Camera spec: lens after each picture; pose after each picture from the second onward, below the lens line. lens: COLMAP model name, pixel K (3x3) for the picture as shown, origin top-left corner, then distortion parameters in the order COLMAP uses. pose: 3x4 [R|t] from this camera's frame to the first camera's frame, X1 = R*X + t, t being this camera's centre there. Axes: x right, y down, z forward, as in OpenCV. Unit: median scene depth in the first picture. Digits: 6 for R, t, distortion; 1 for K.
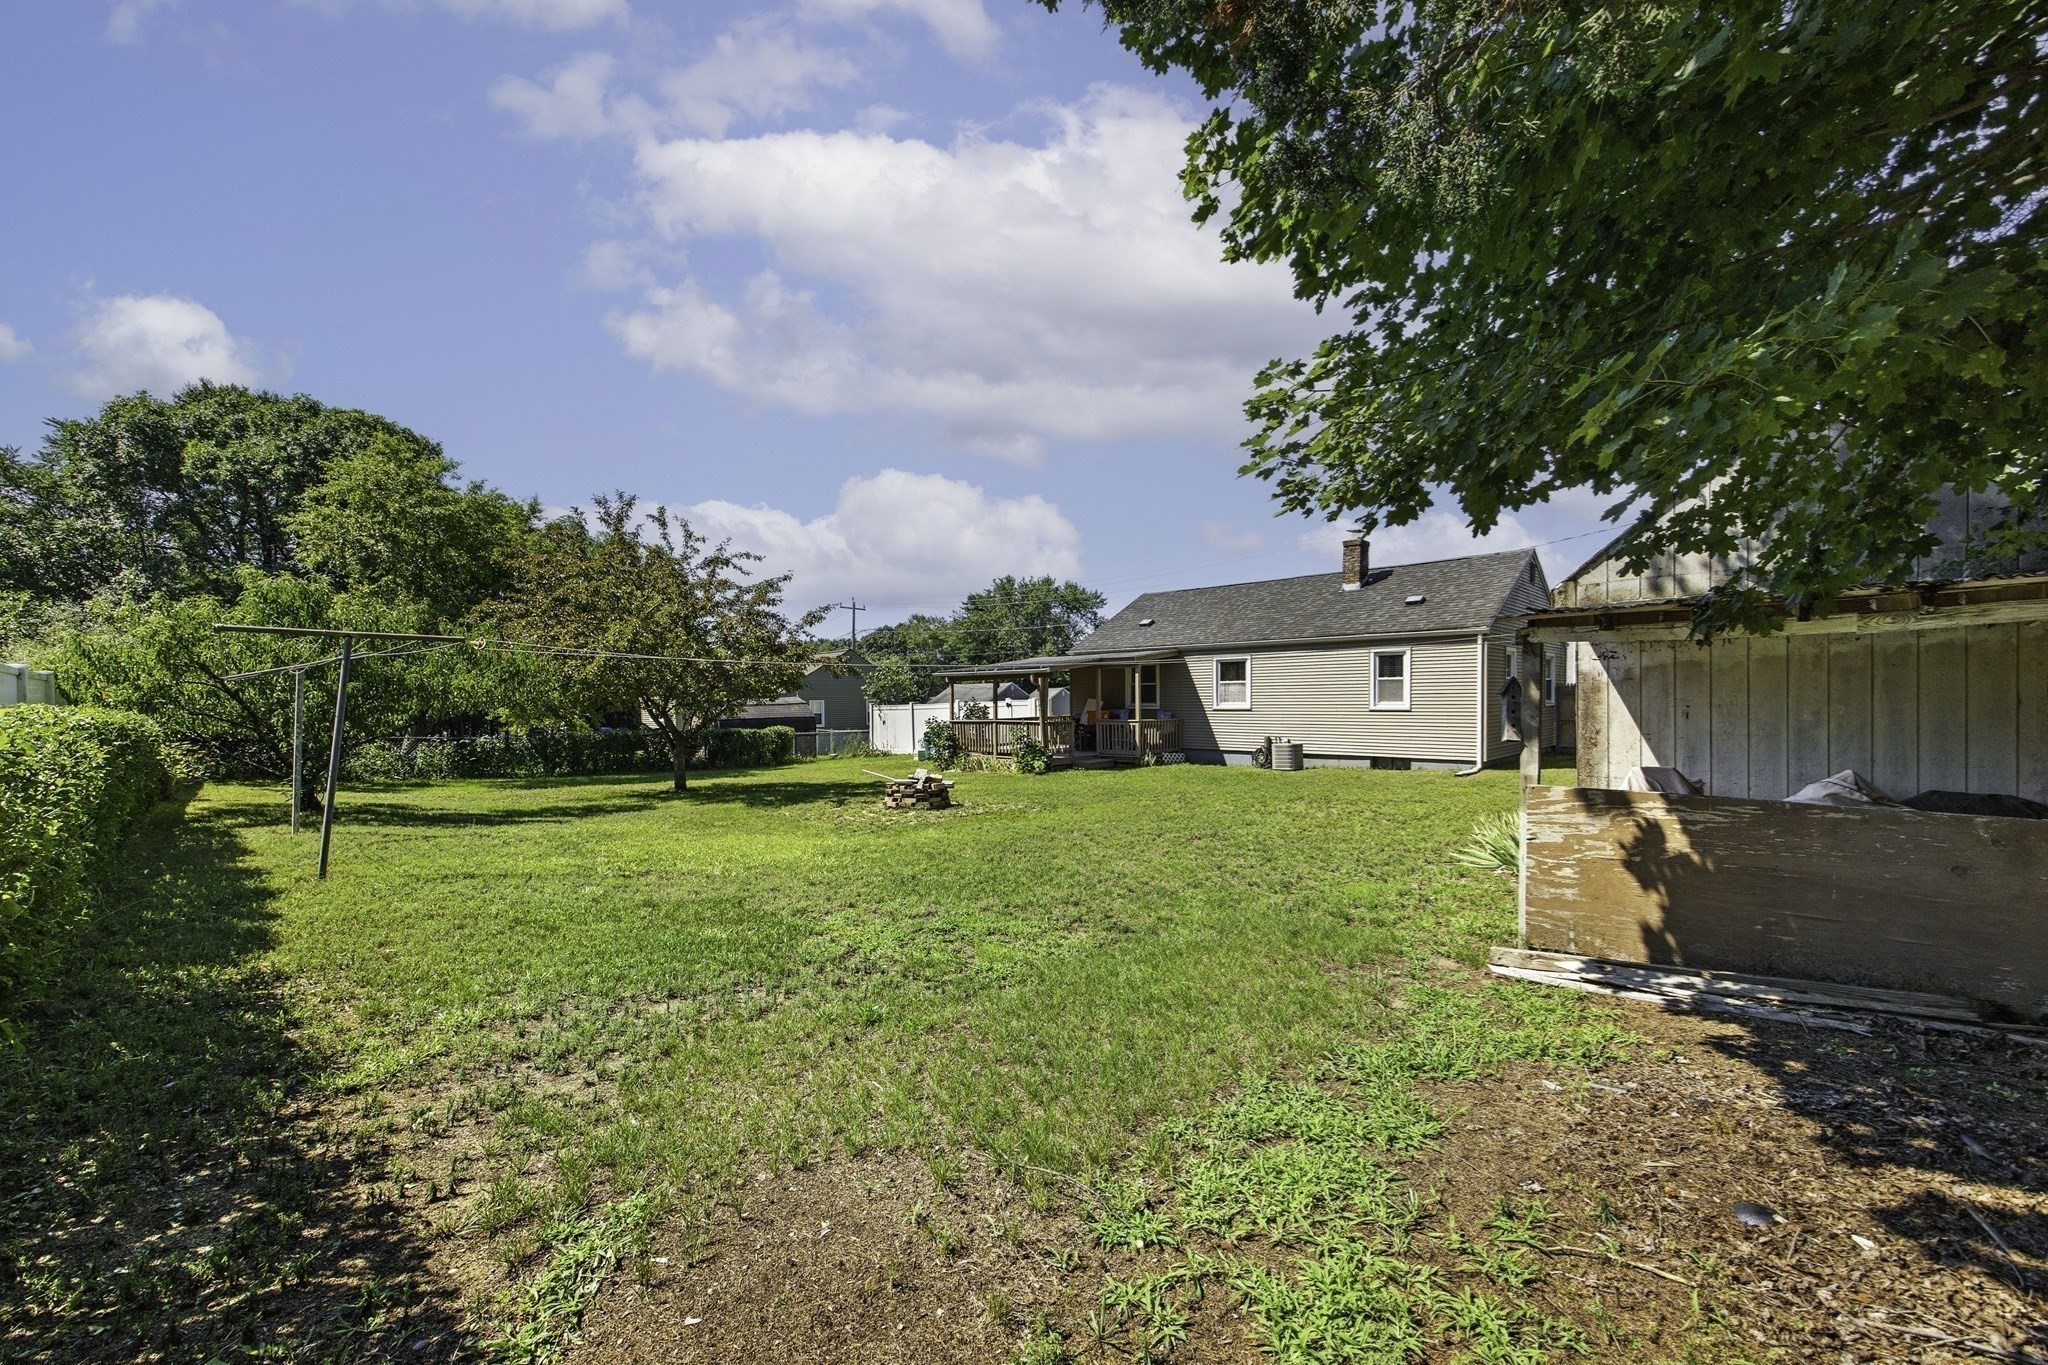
lens RADIAL K [[807.8, 0, 1020.9], [0, 807.8, 703.8], [0, 0, 1]] dist [0.000085, -0.000005]
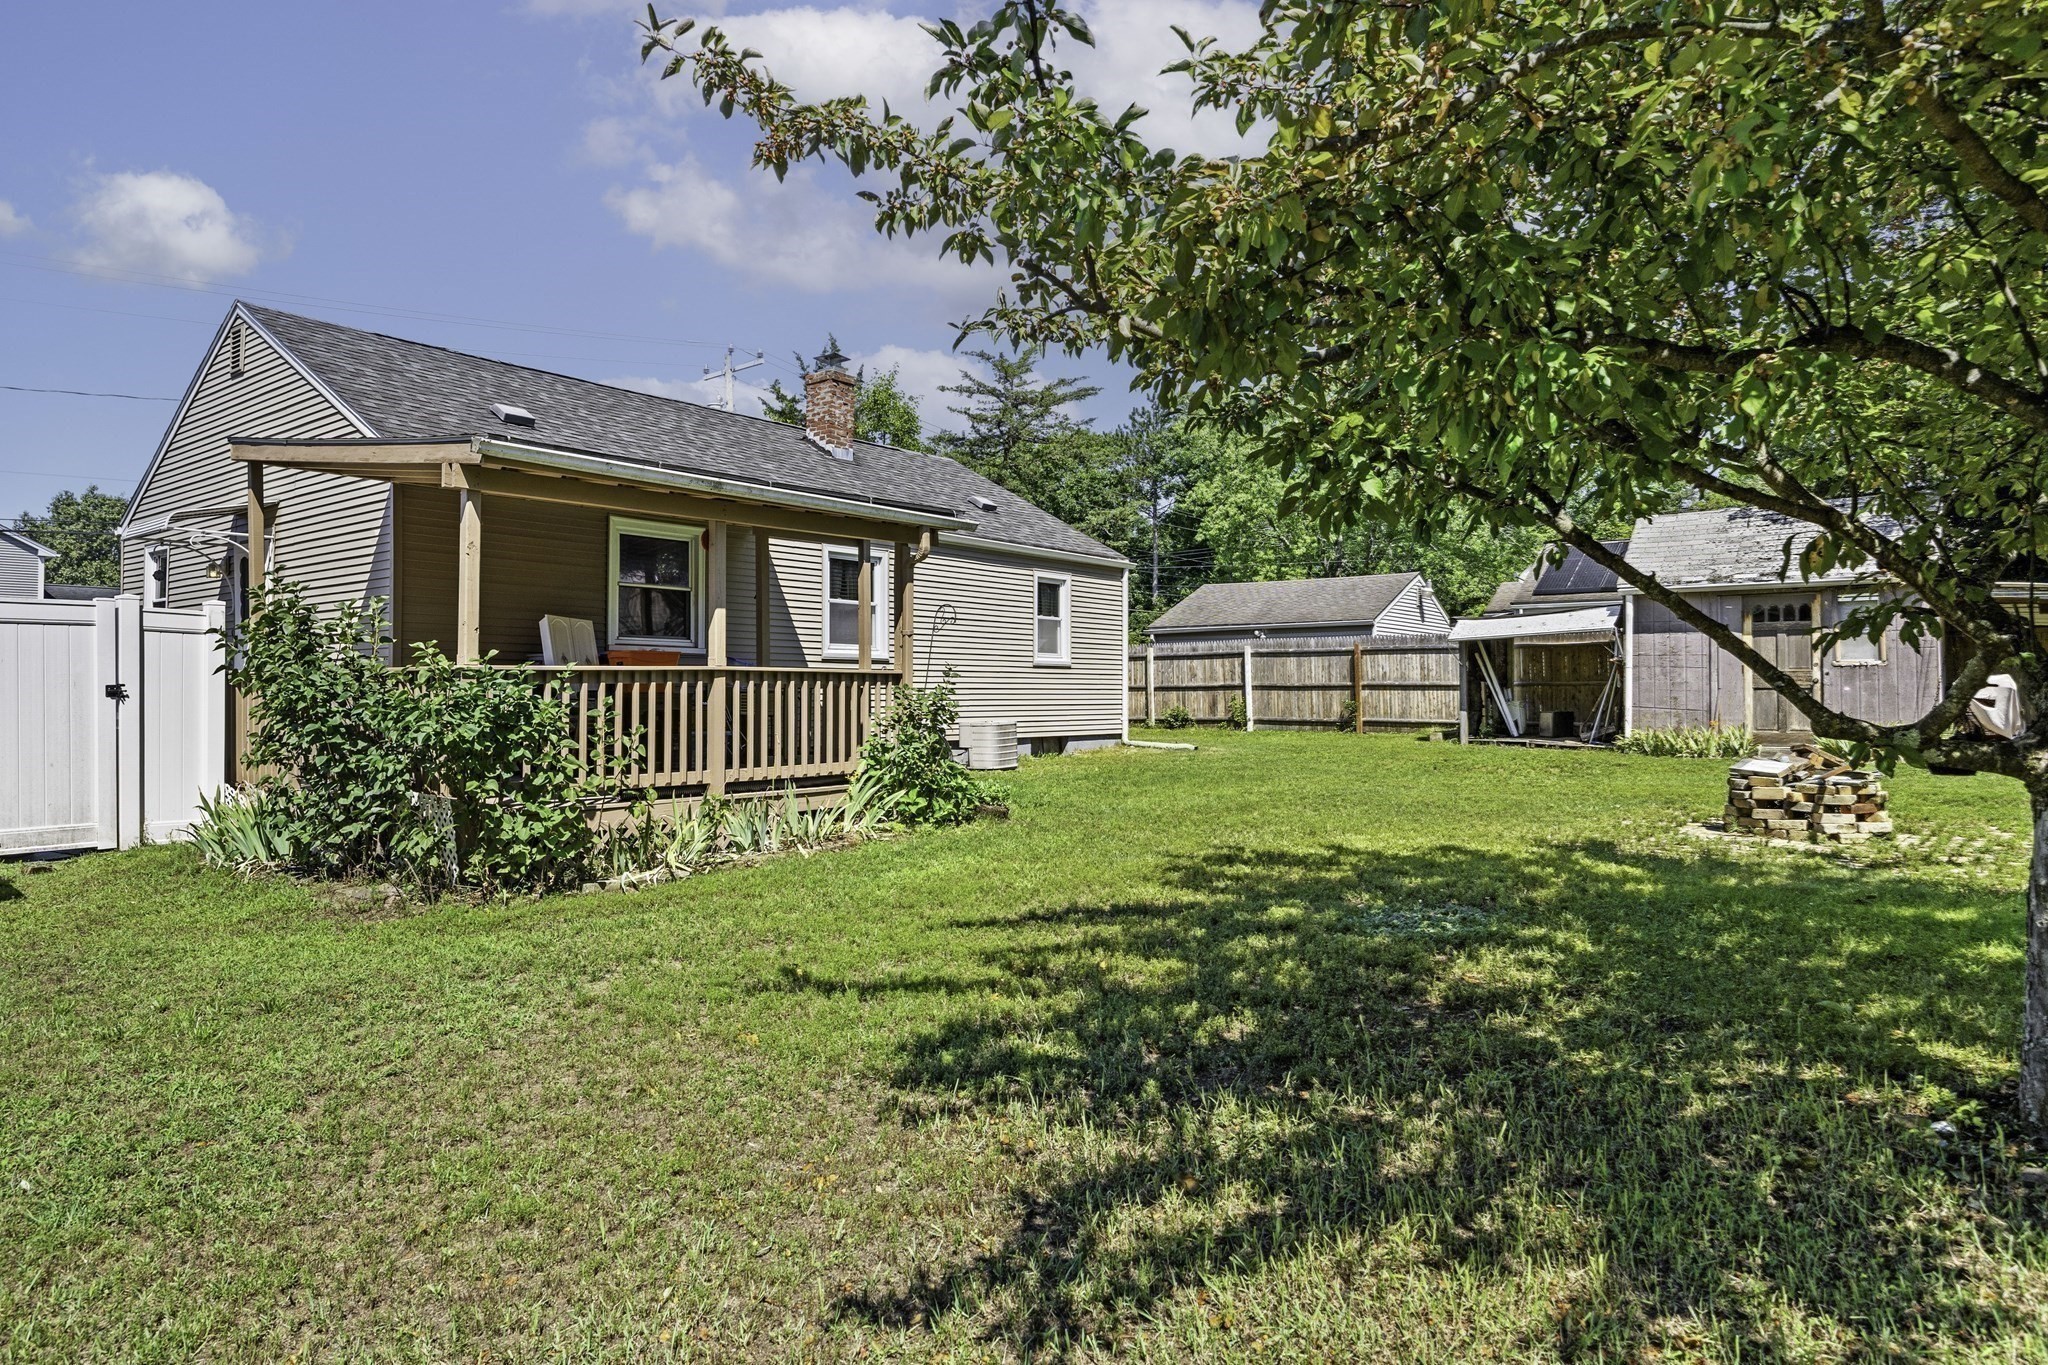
lens RADIAL K [[1238.5, 0, 1020.7], [0, 1238.5, 704.6], [0, 0, 1]] dist [0.001083, 0.000707]
pose [[-0.111794, 0.000803, 0.993731, -0.481028], [0.006406, 0.999979, -0.000088, 0.034277], [-0.993711, 0.006356, -0.111797, 0.984203]]
